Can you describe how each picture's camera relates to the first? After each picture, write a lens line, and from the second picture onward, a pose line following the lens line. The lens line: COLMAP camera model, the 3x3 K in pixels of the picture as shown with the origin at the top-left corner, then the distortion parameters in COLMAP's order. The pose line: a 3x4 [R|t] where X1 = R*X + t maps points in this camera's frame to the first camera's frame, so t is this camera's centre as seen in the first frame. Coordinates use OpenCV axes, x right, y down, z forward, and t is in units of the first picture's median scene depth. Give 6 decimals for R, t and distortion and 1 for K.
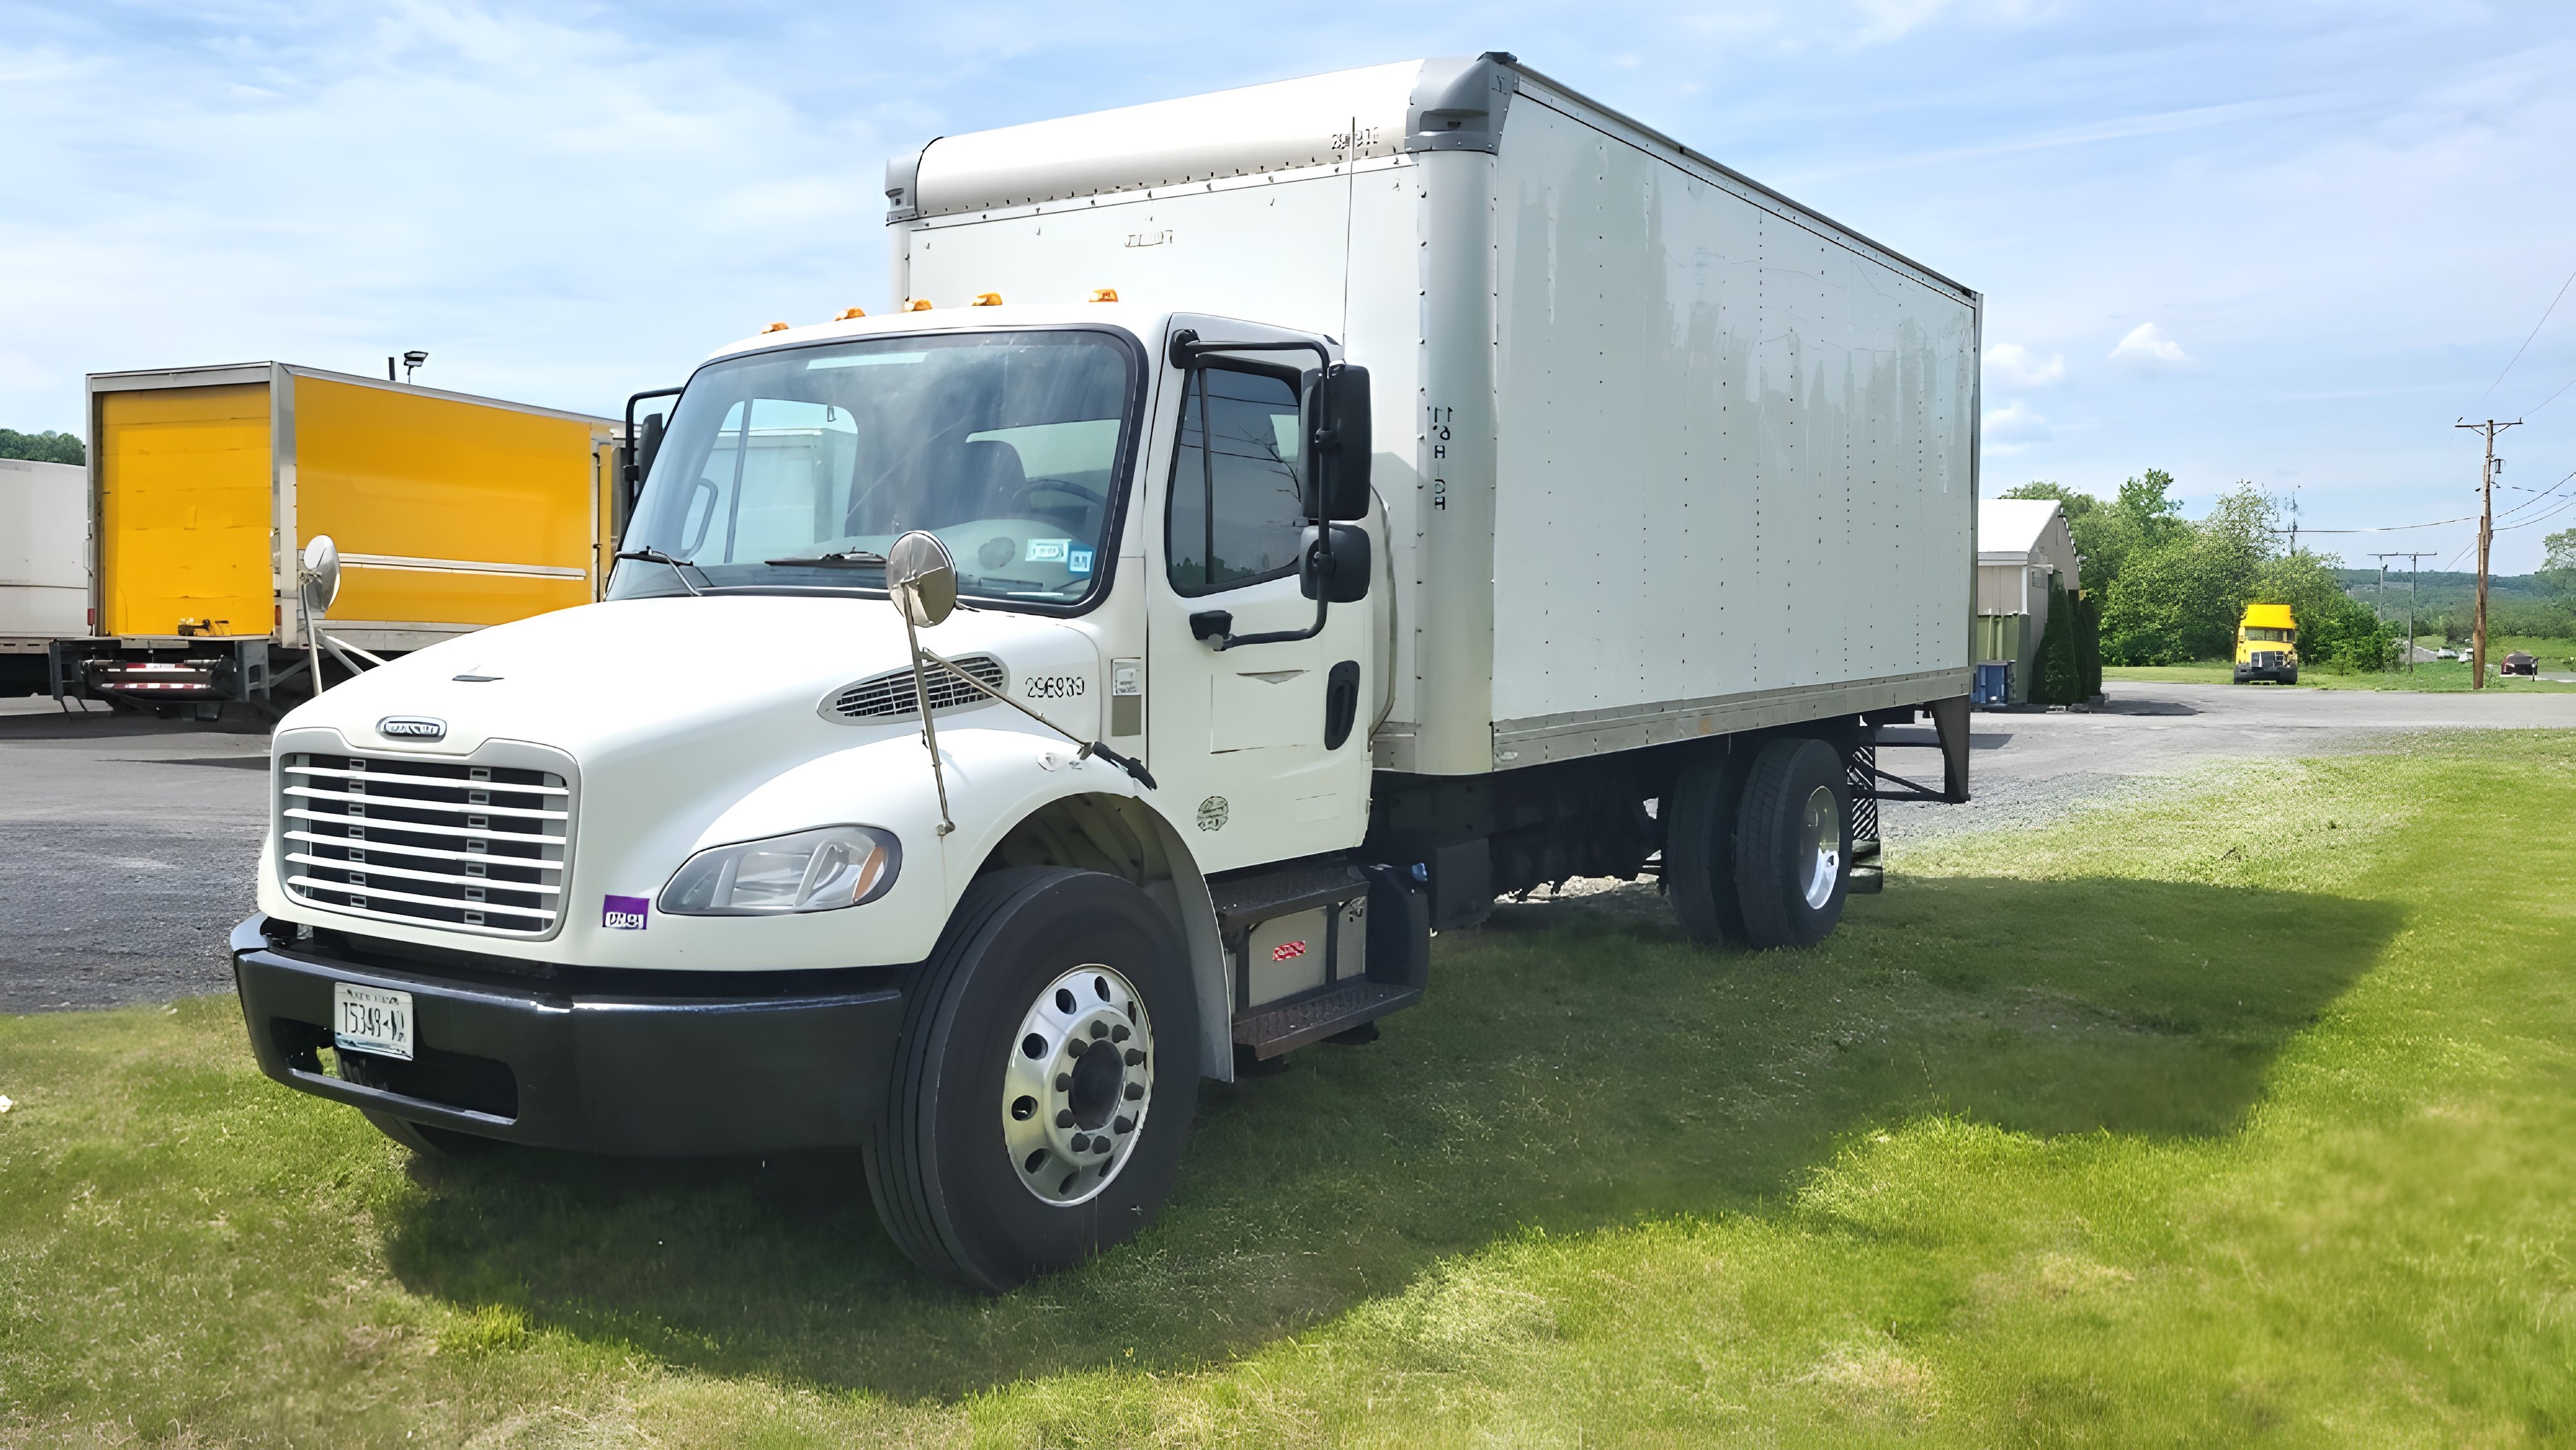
lens RADIAL K [[1971.9, 0, 1288.0], [0, 1971.9, 725.0], [0, 0, 1]] dist [-0.017409, -0.002060]
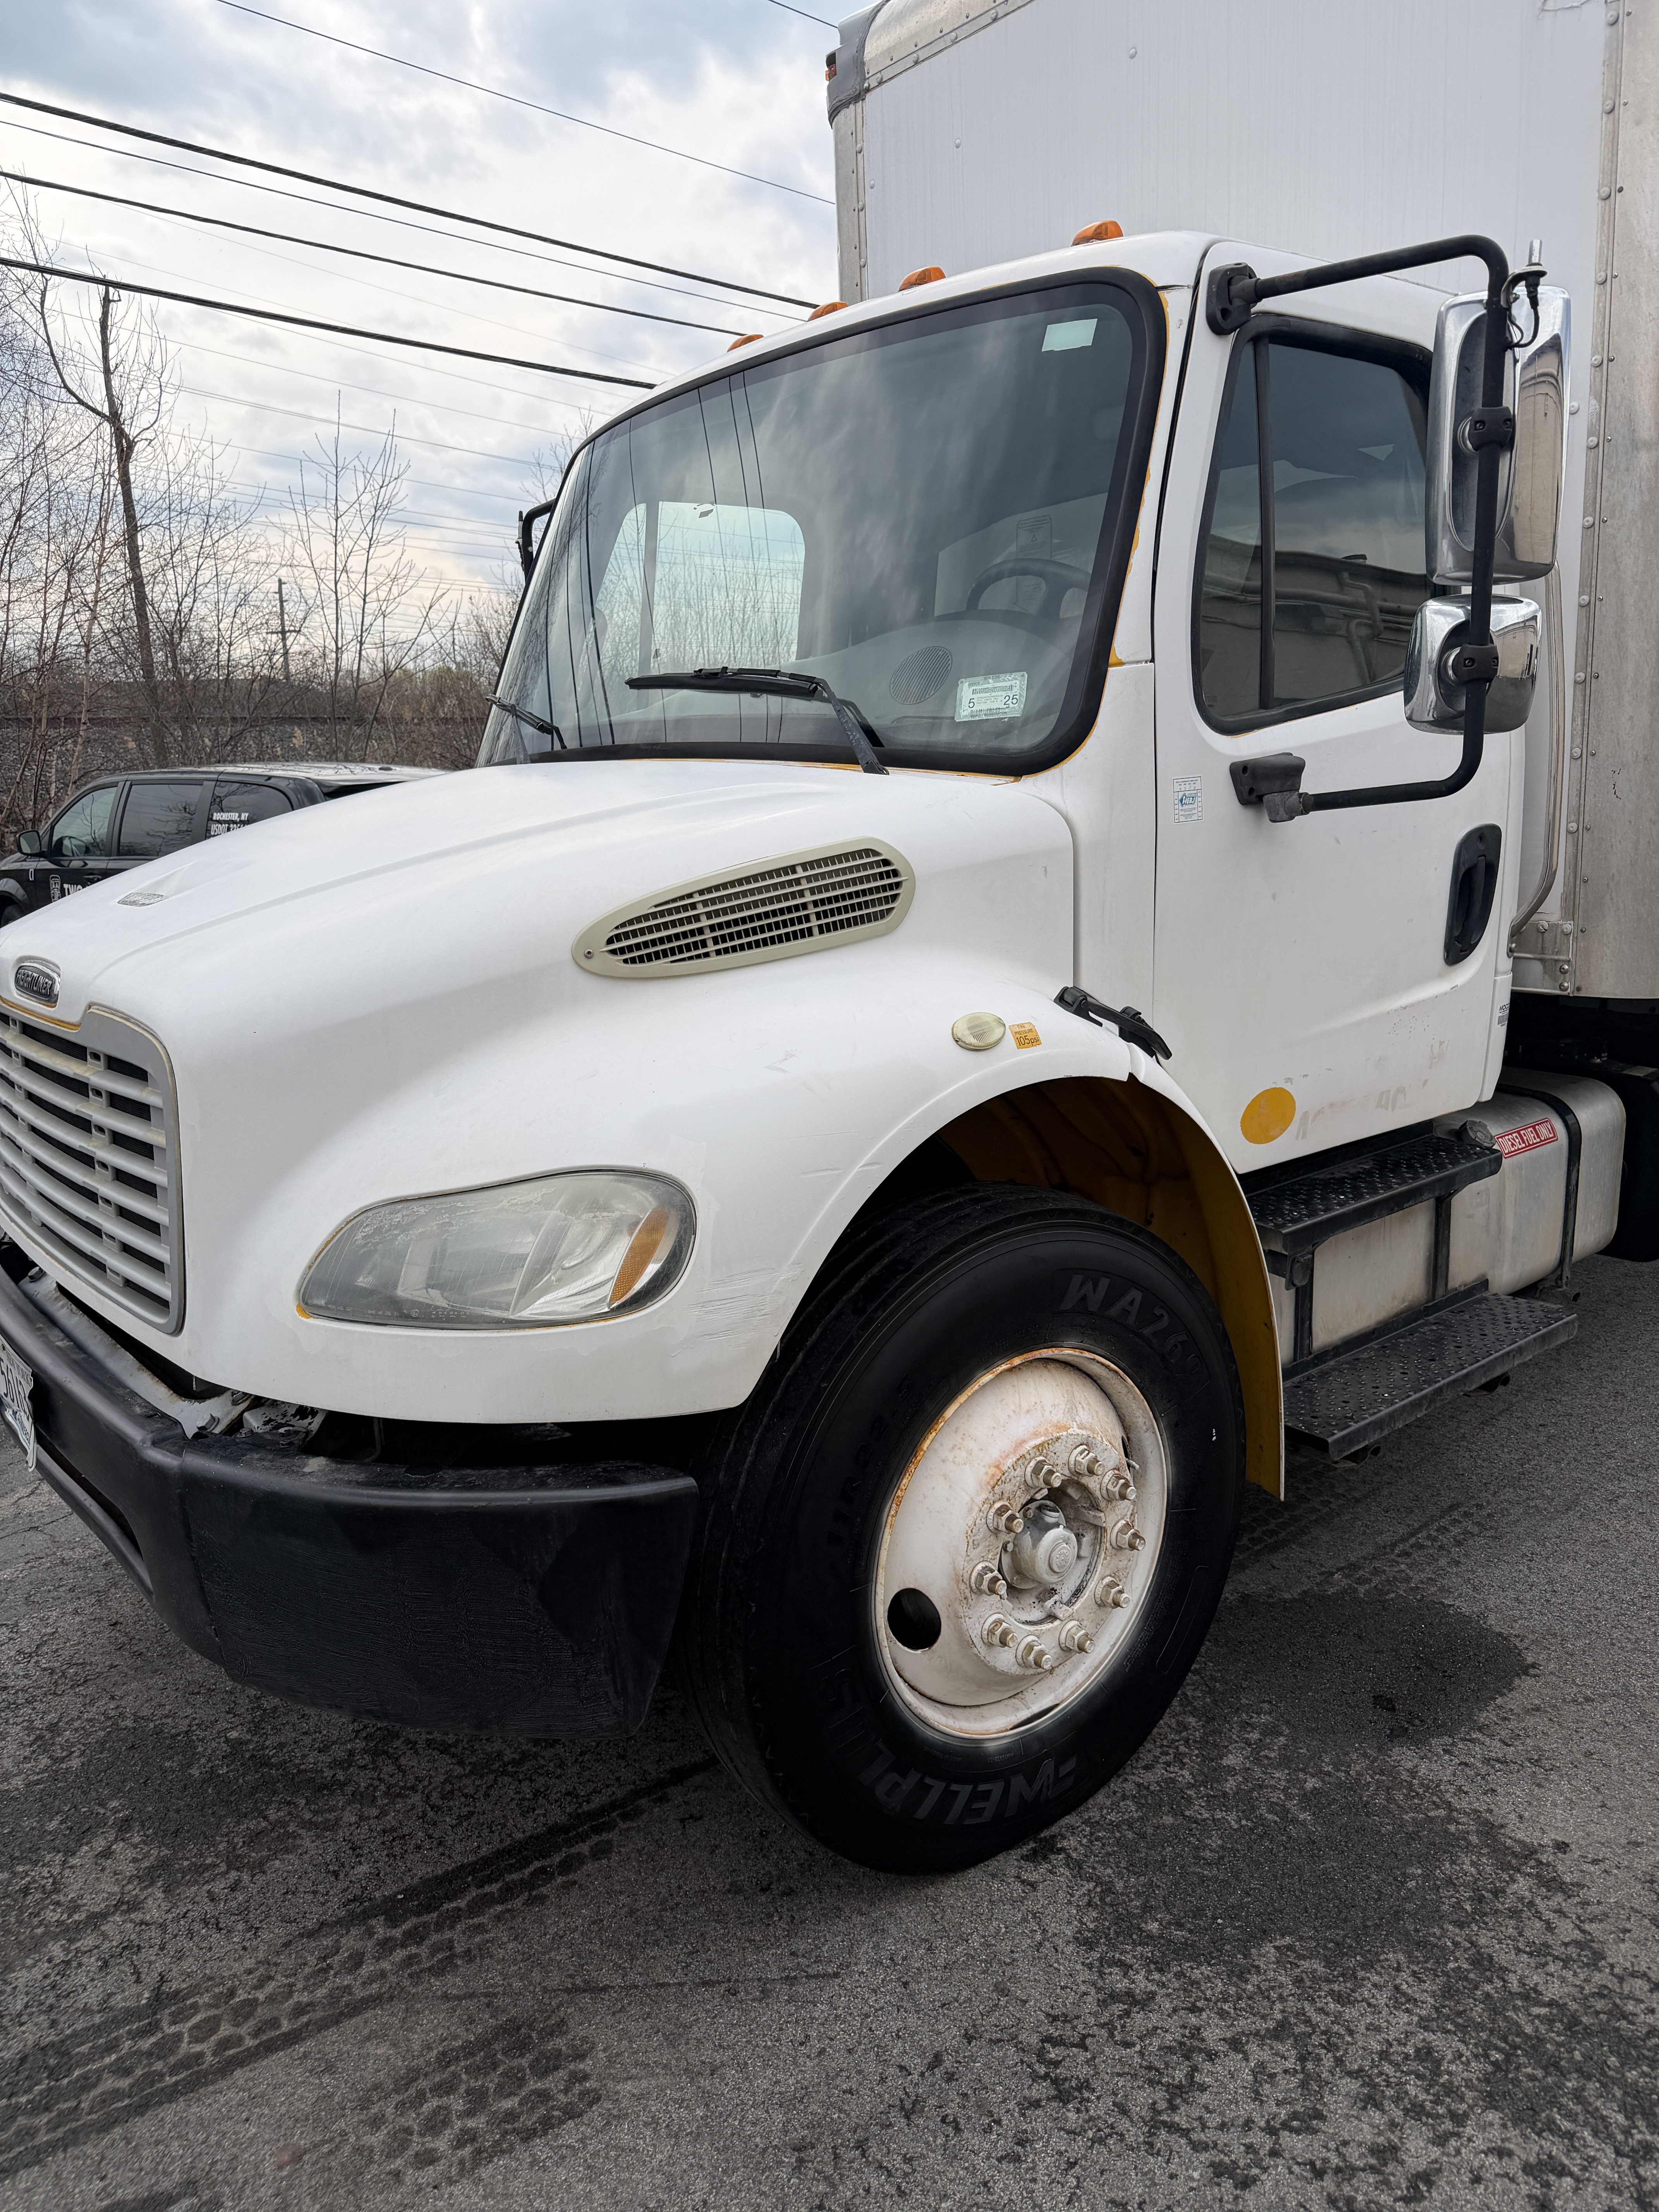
lens RADIAL K [[1646.5, 0, 829.5], [0, 1646.5, 1106.0], [0, 0, 1]] dist [0.041448, 0.000653]
pose [[0.959123, 0.021420, -0.282179, -0.023818], [0.021356, 0.988809, 0.147650, -0.031403], [0.282184, -0.147640, 0.947932, 0.499438]]
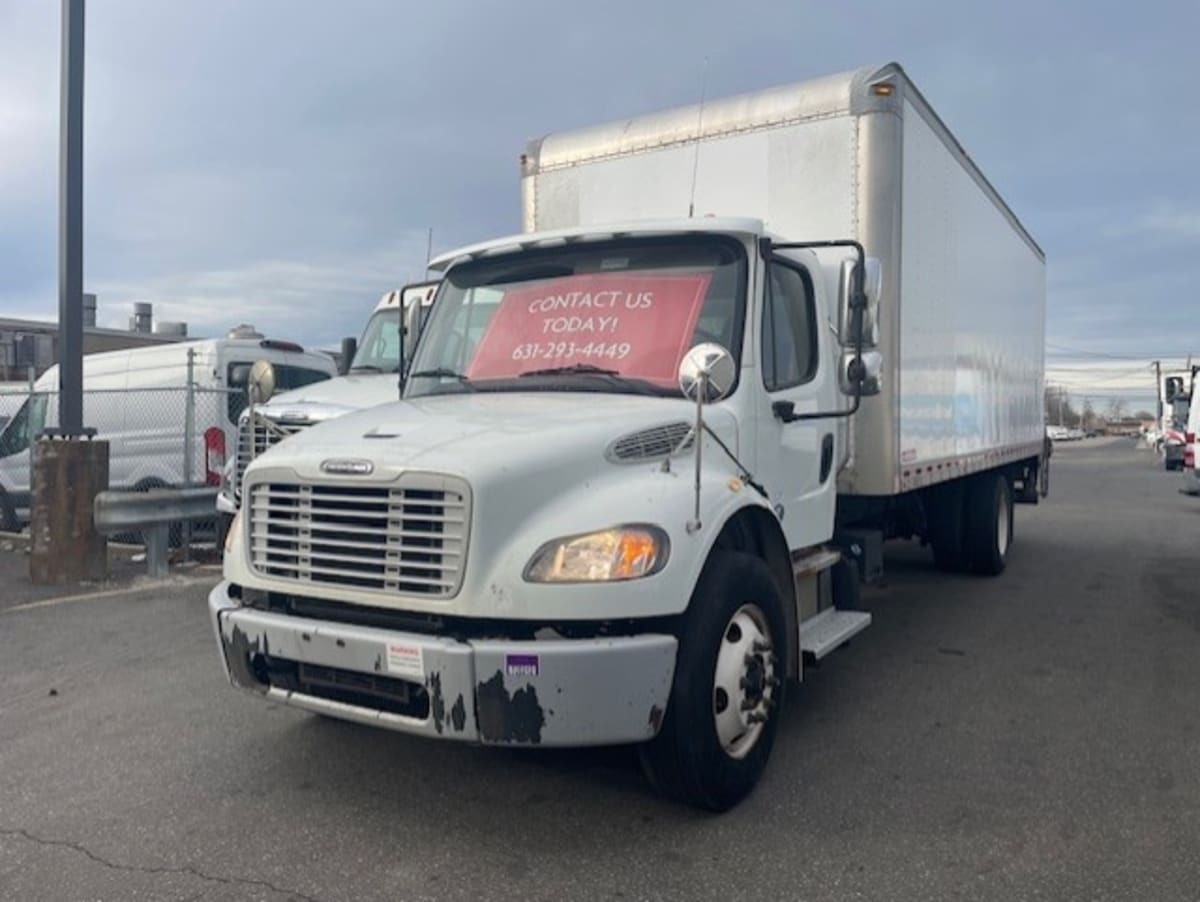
lens RADIAL K [[893.2, 0, 600.0], [0, 893.2, 451.0], [0, 0, 1]] dist [0.041448, 0.000653]
pose [[0.999486, -0.002914, 0.031936, -0.244509], [0.004001, 0.999413, -0.034030, 0.013861], [-0.031818, 0.034140, 0.998910, 0.244510]]
